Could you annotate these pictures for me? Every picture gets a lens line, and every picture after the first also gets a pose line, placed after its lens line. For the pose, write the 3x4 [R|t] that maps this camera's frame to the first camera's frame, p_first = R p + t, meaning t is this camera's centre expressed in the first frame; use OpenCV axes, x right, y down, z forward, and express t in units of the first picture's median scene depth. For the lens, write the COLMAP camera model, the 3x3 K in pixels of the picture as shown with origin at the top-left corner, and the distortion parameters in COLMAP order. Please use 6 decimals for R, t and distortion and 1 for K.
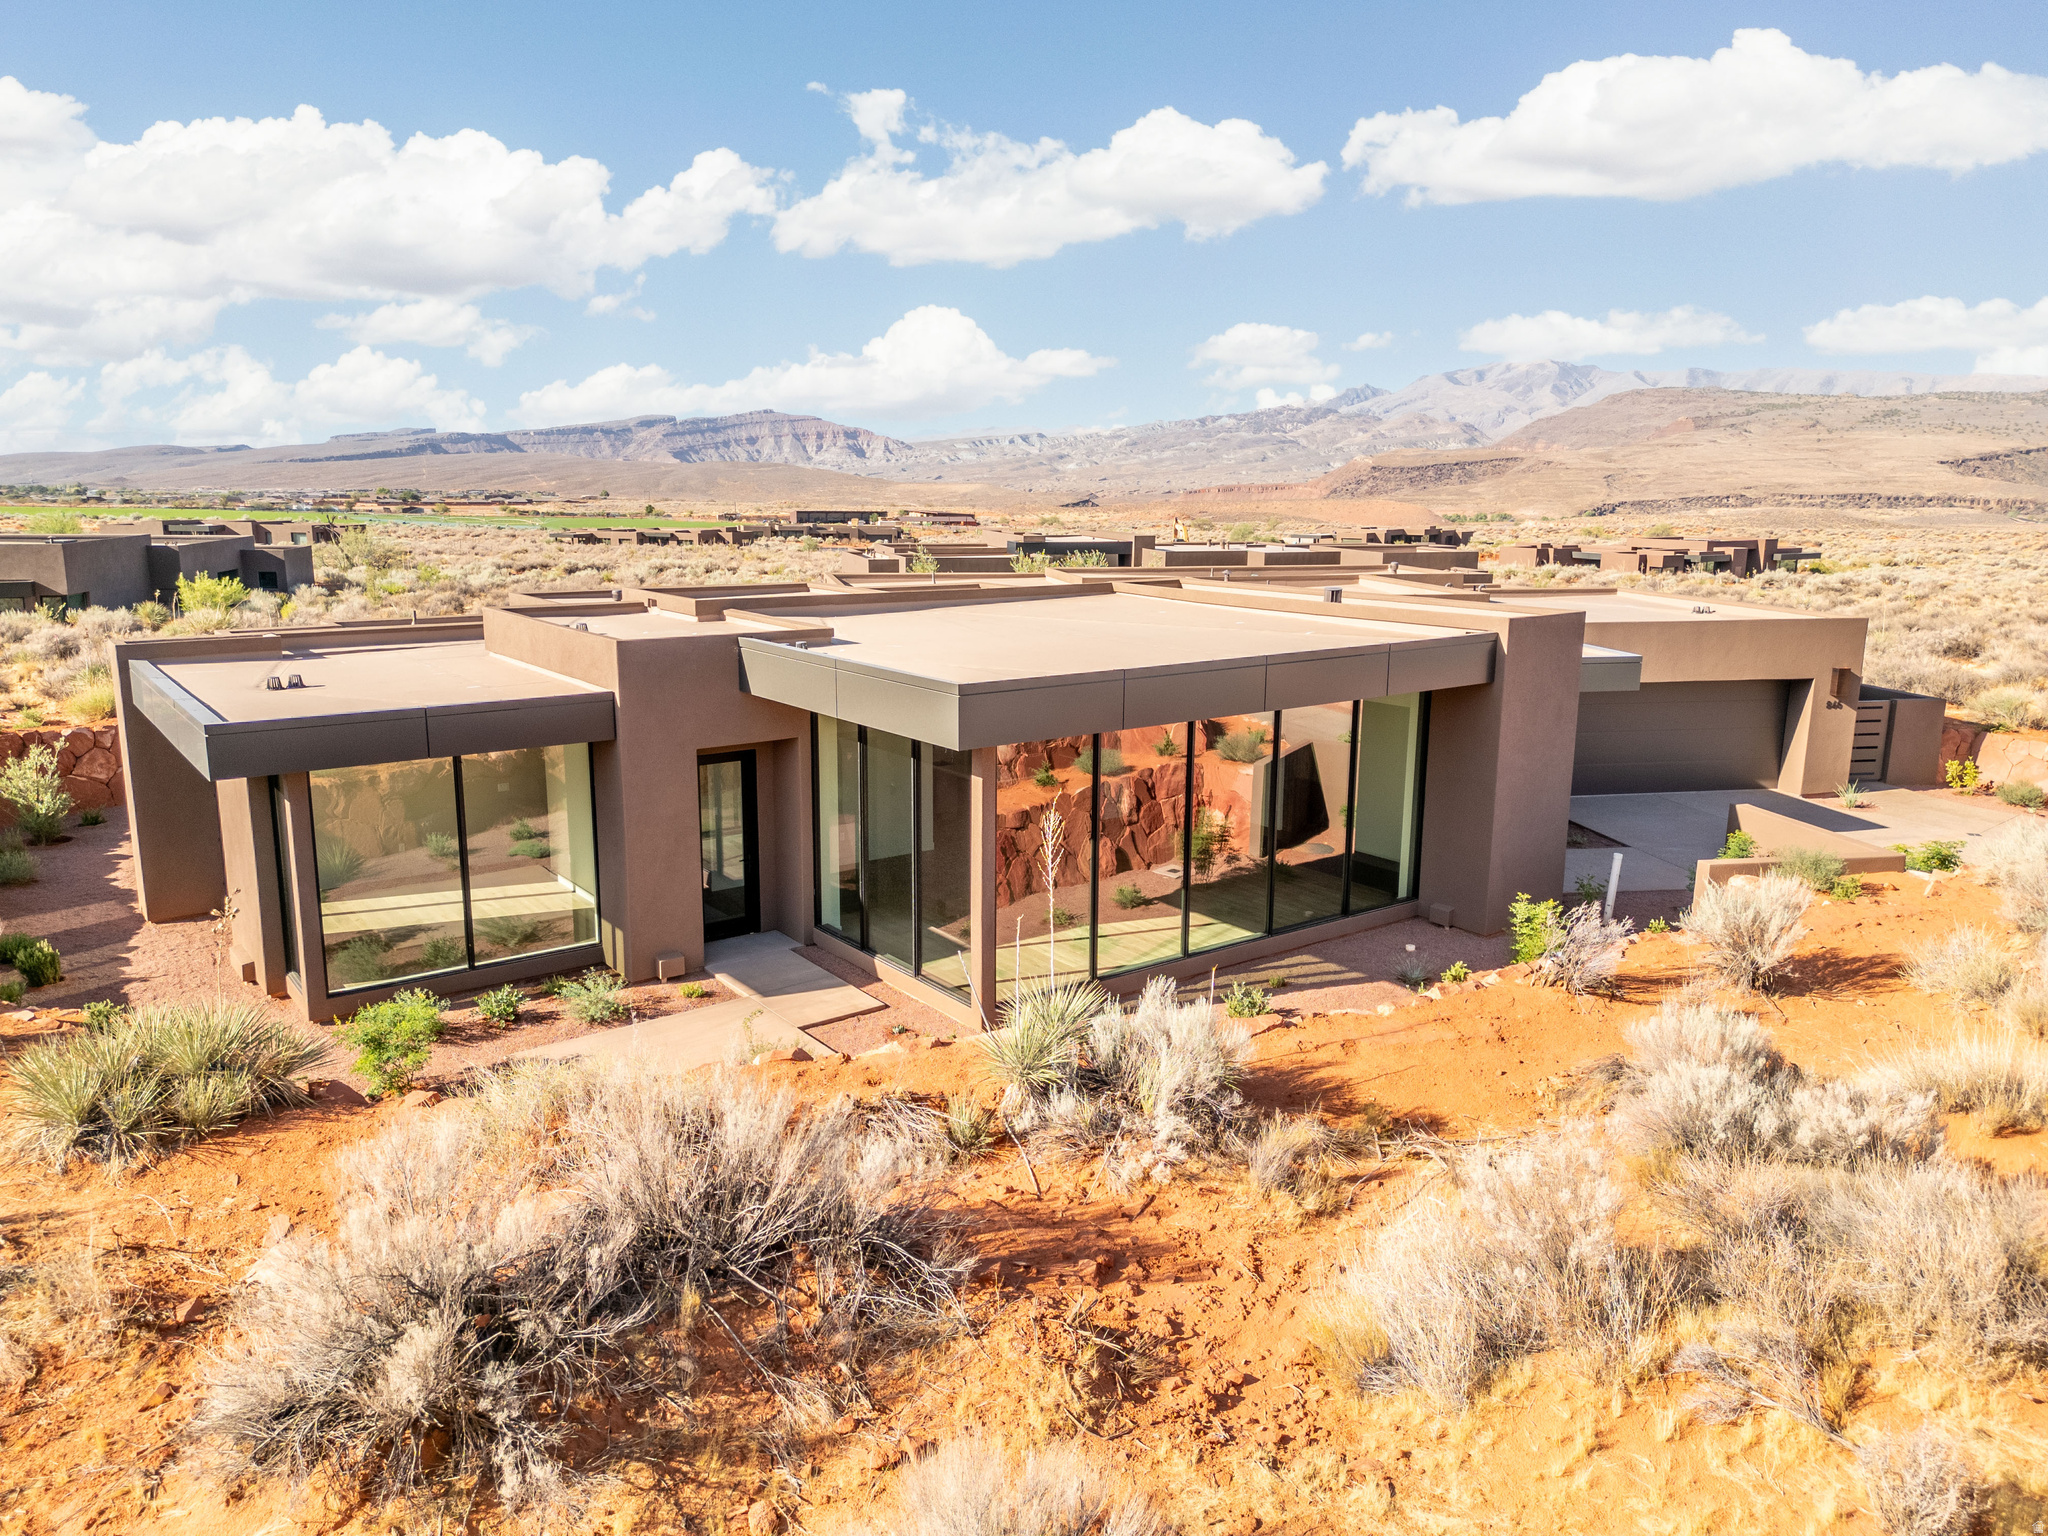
lens RADIAL K [[1450.3, 0, 1024.0], [0, 1450.3, 768.0], [0, 0, 1]] dist [0.061666, -0.049954]
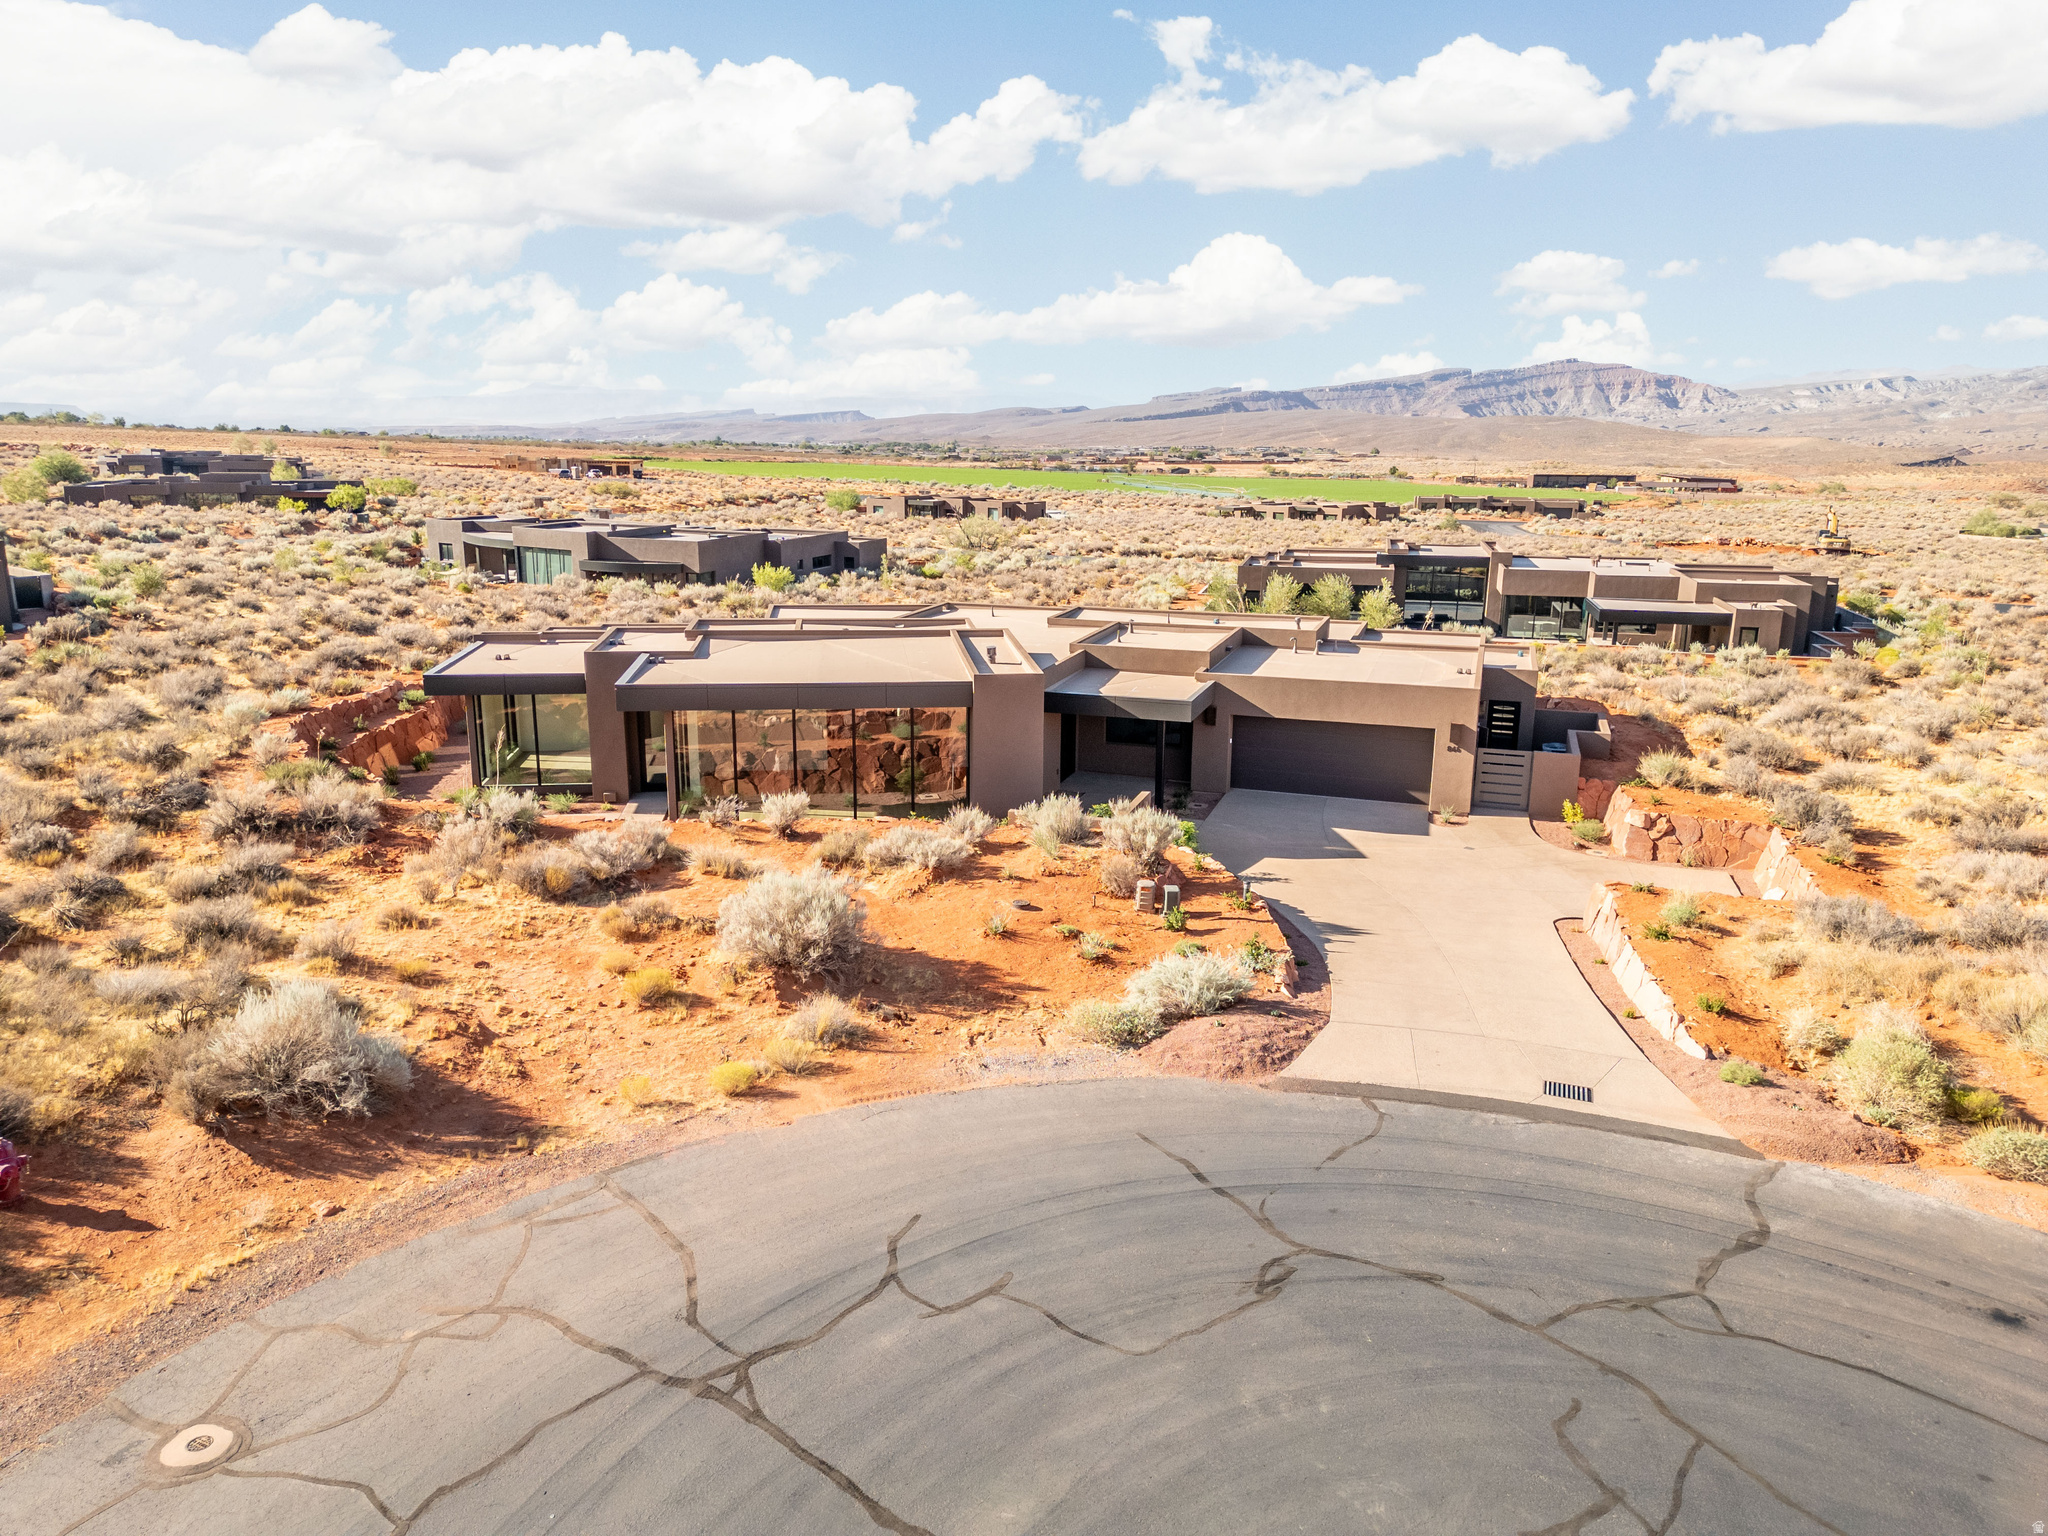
lens RADIAL K [[1450.3, 0, 1024.0], [0, 1450.3, 768.0], [0, 0, 1]] dist [0.061666, -0.049954]
pose [[0.868456, 0.112697, -0.482787, 0.453723], [-0.098130, 0.993629, 0.055423, -0.032441], [0.485957, -0.000756, 0.873982, -0.206124]]
